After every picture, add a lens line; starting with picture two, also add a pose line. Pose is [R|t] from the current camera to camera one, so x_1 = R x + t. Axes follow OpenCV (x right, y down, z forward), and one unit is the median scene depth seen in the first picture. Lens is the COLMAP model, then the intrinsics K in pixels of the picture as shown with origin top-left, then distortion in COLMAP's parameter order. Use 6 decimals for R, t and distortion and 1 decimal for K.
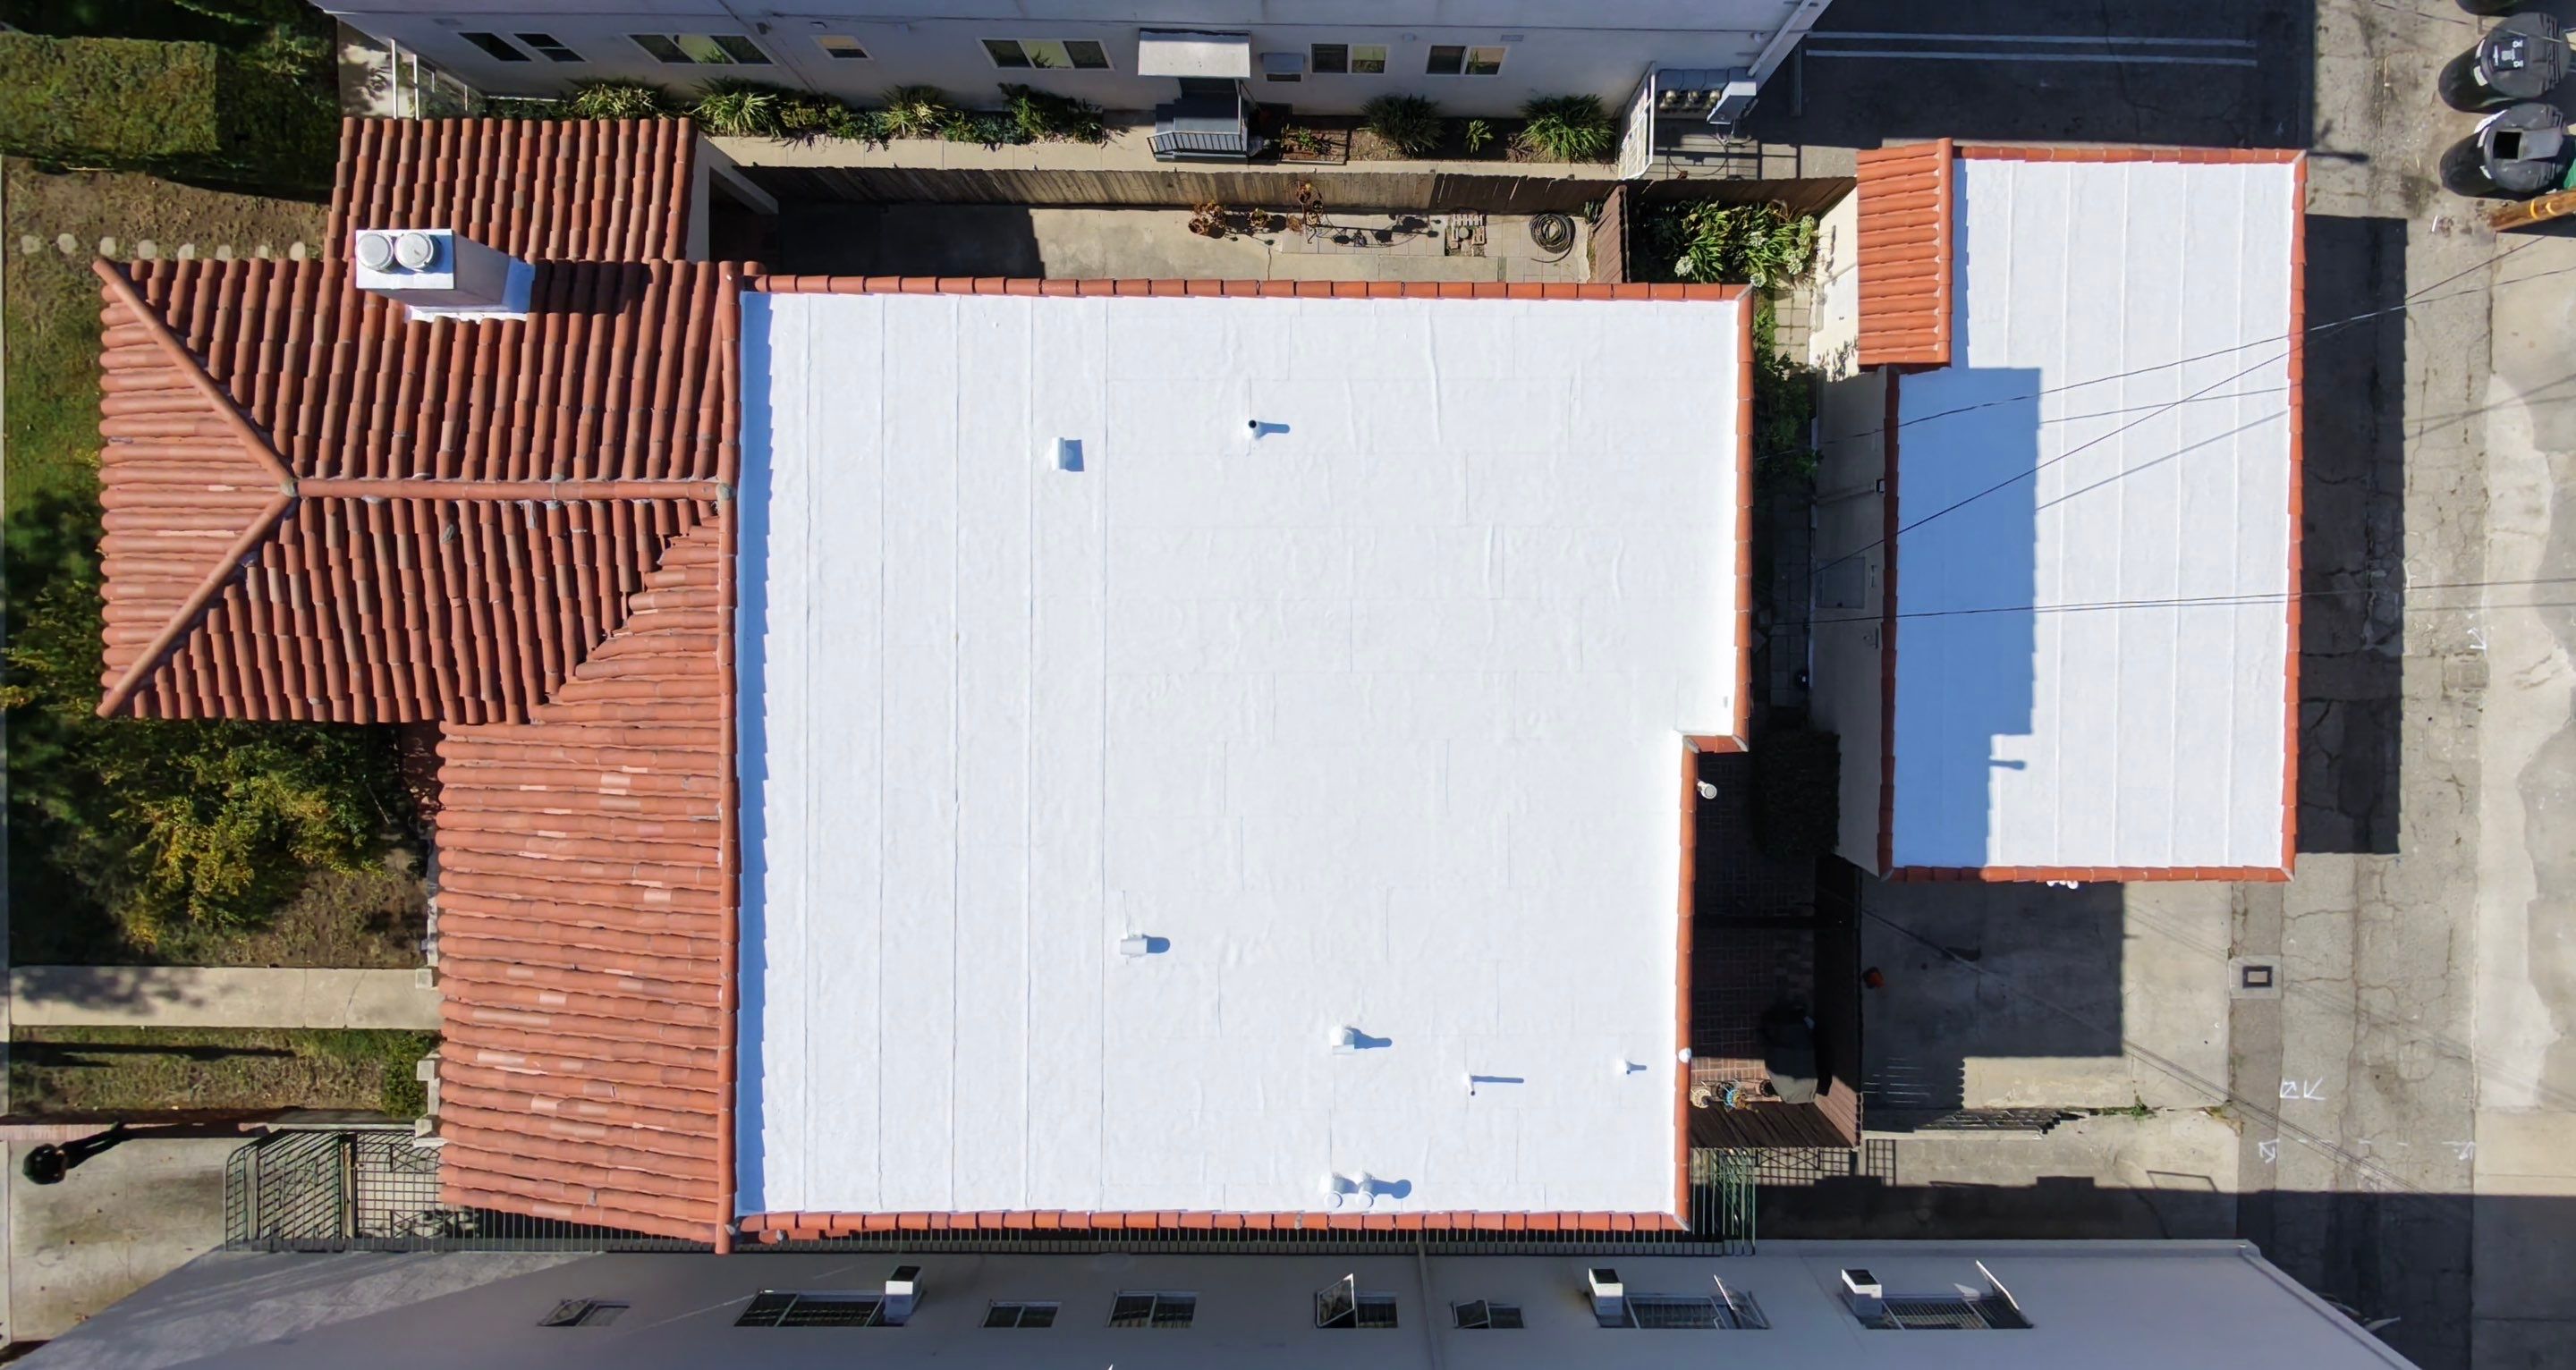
lens RADIAL K [[1400.7, 0, 1289.0], [0, 1400.7, 593.3], [0, 0, 1]] dist [0.004140, 0.001087]
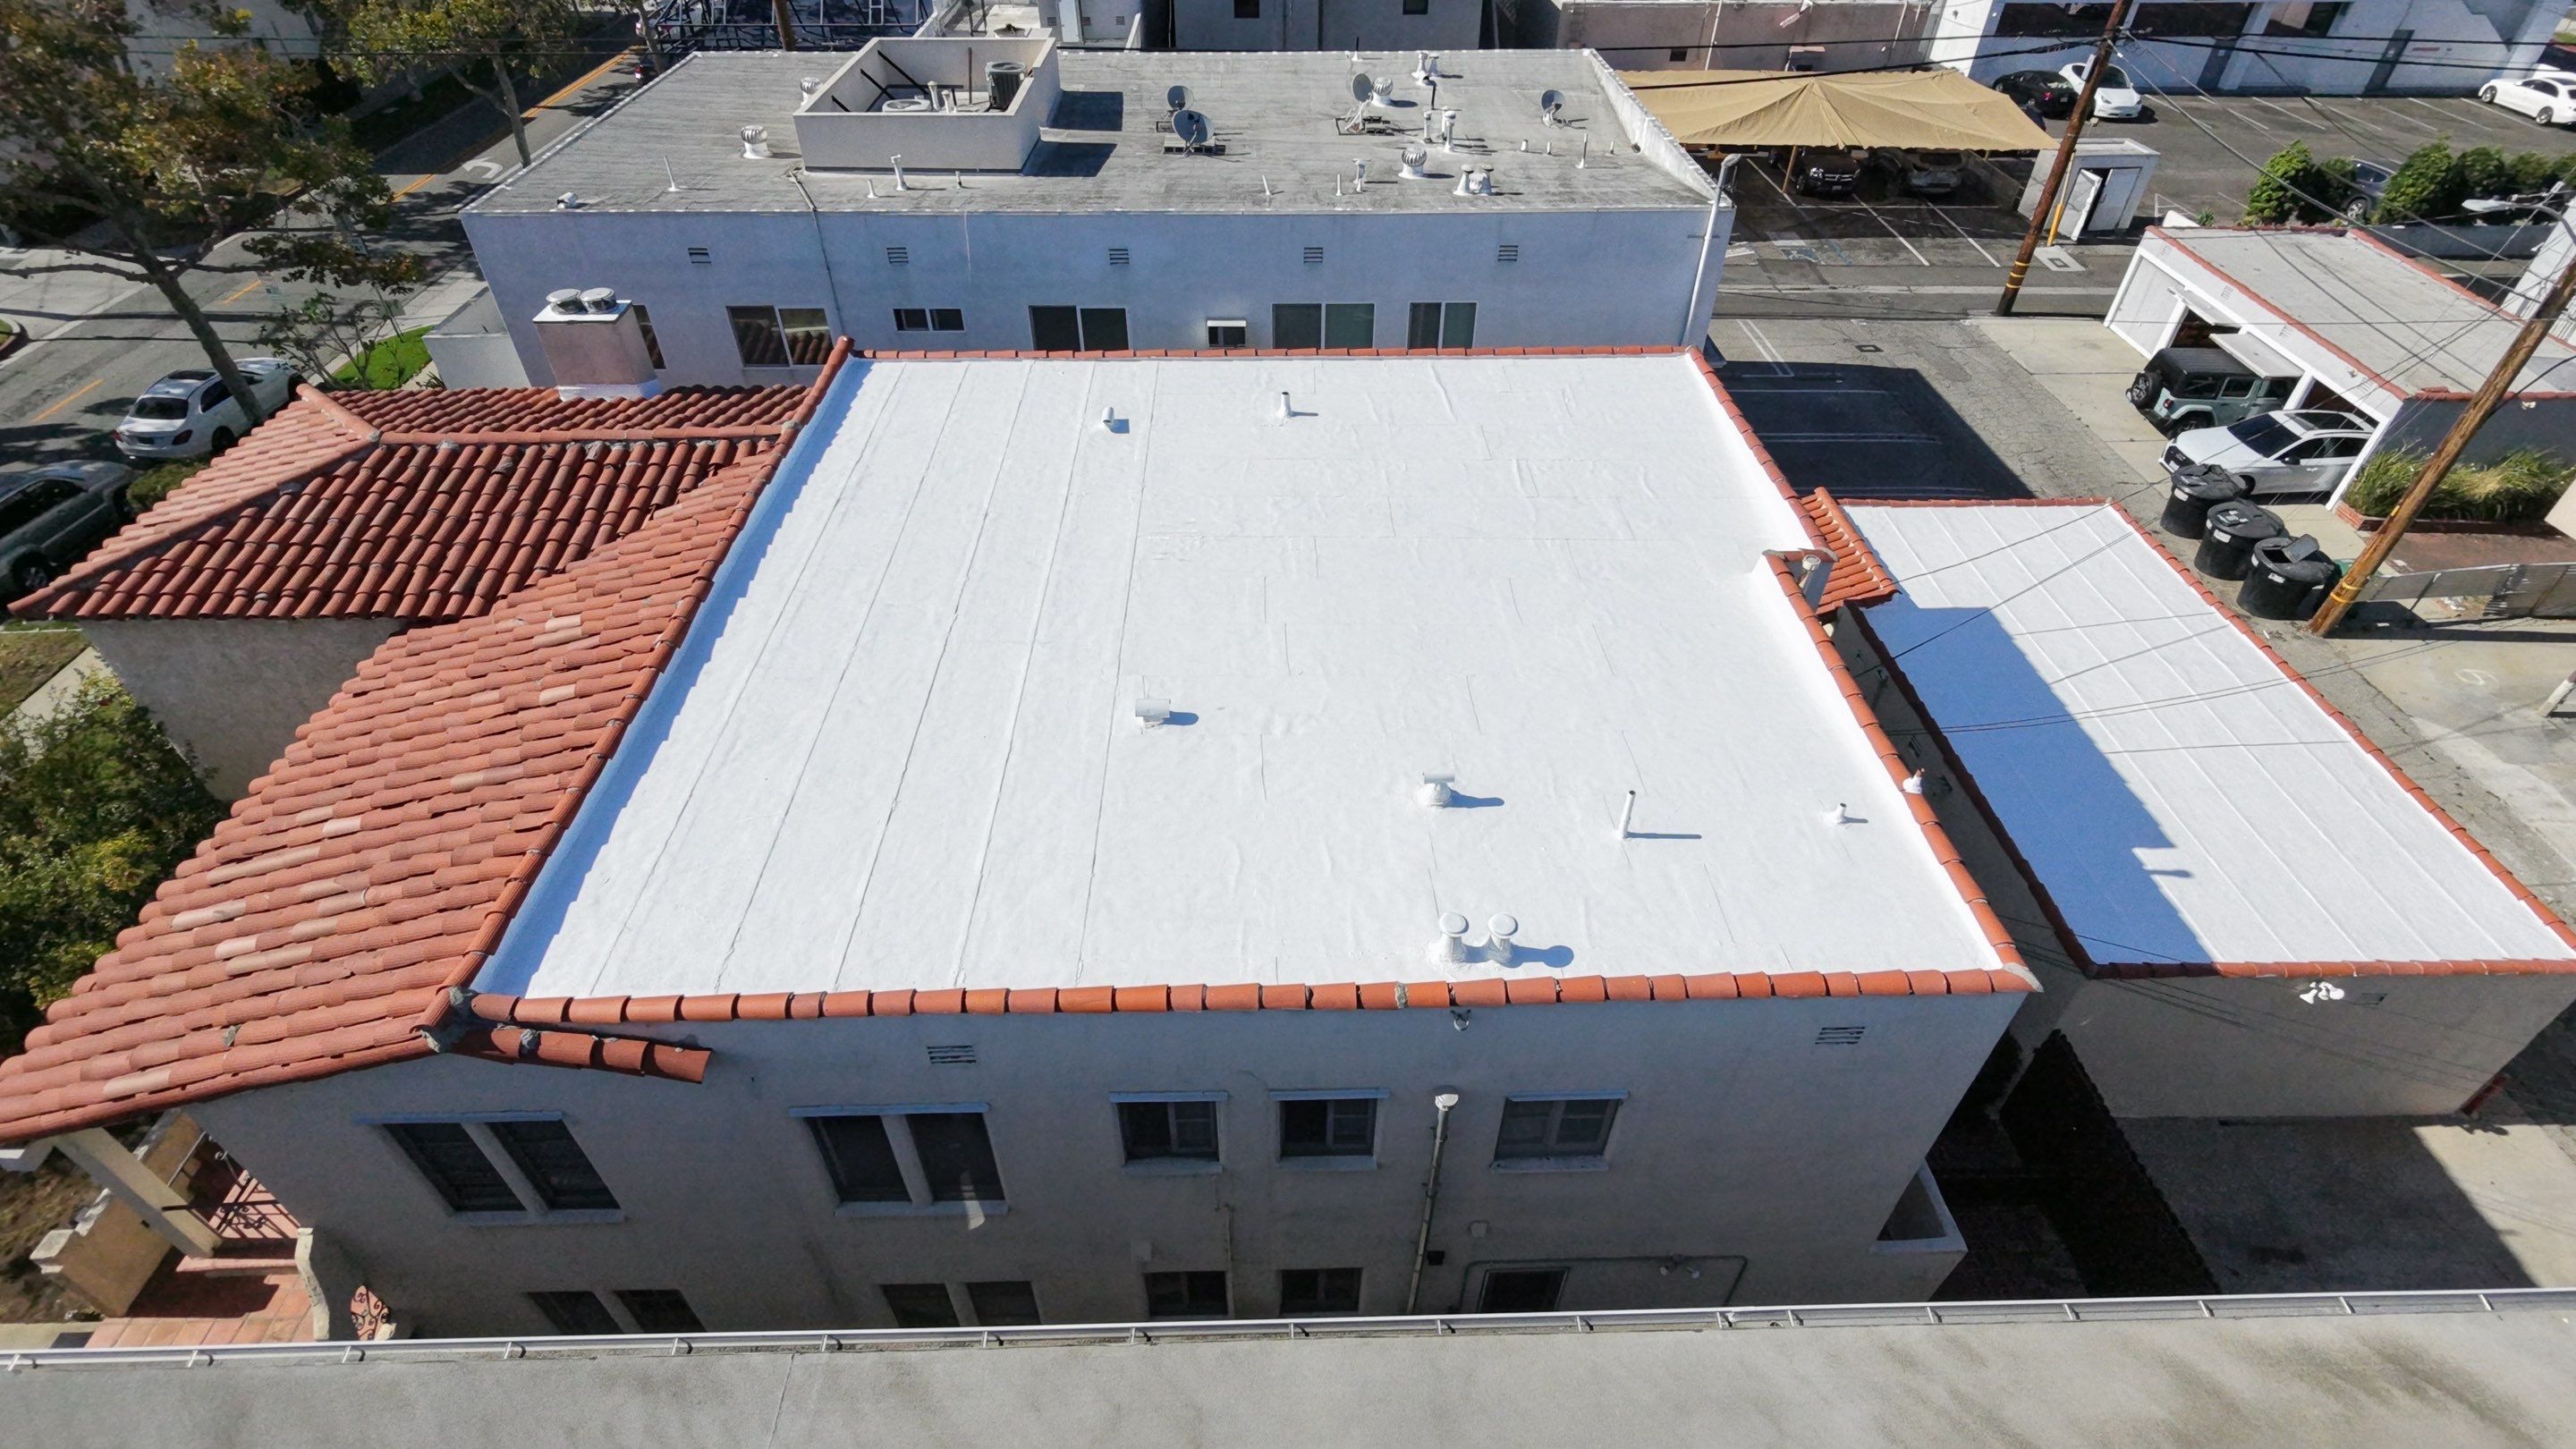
lens RADIAL K [[1196.3, 0, 1287.1], [0, 1196.3, 721.6], [0, 0, 1]] dist [0.002882, 0.000686]
pose [[0.999453, -0.025133, 0.021475, -0.049743], [0.032681, 0.653376, -0.756328, 0.753370], [0.004977, 0.756616, 0.653841, 0.564860]]
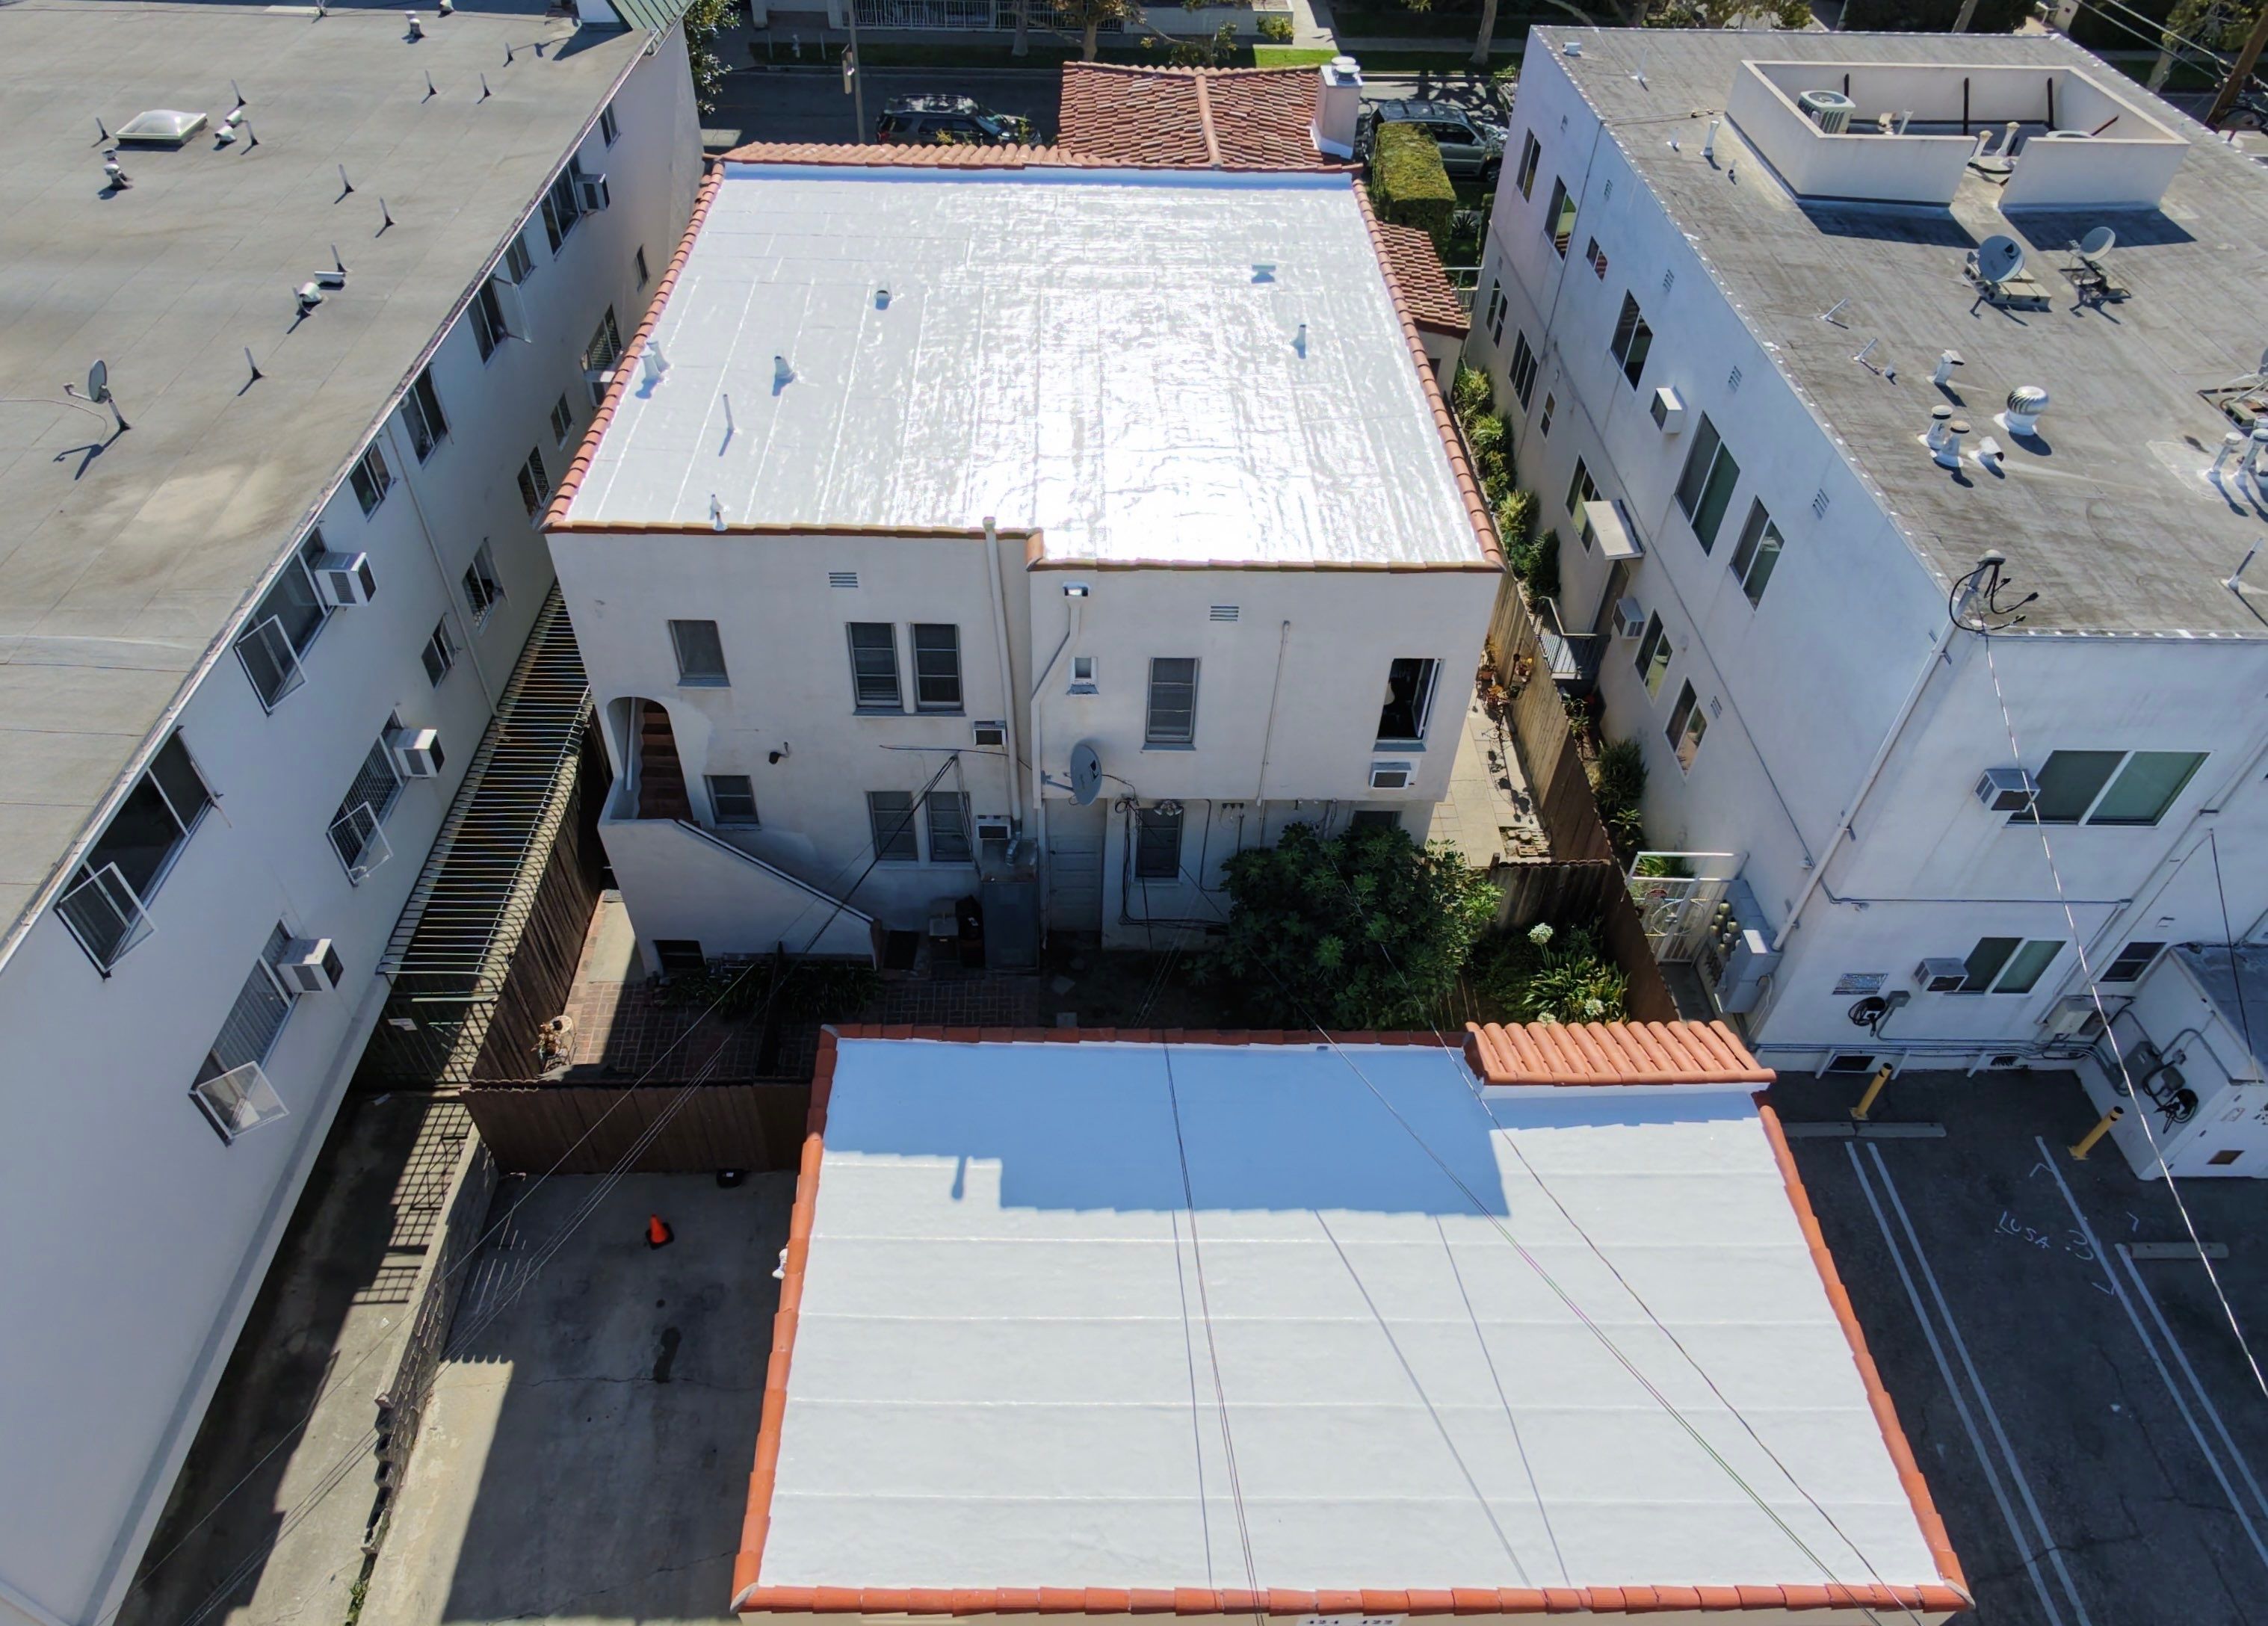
lens RADIAL K [[1424.9, 0, 1124.1], [0, 1424.9, 812.9], [0, 0, 1]] dist [-0.001817, 0.000853]
pose [[0.026841, 0.692109, -0.721294, 1.153311], [-0.999209, -0.002604, -0.039681, 0.084291], [-0.029341, 0.721788, 0.691492, 0.443040]]
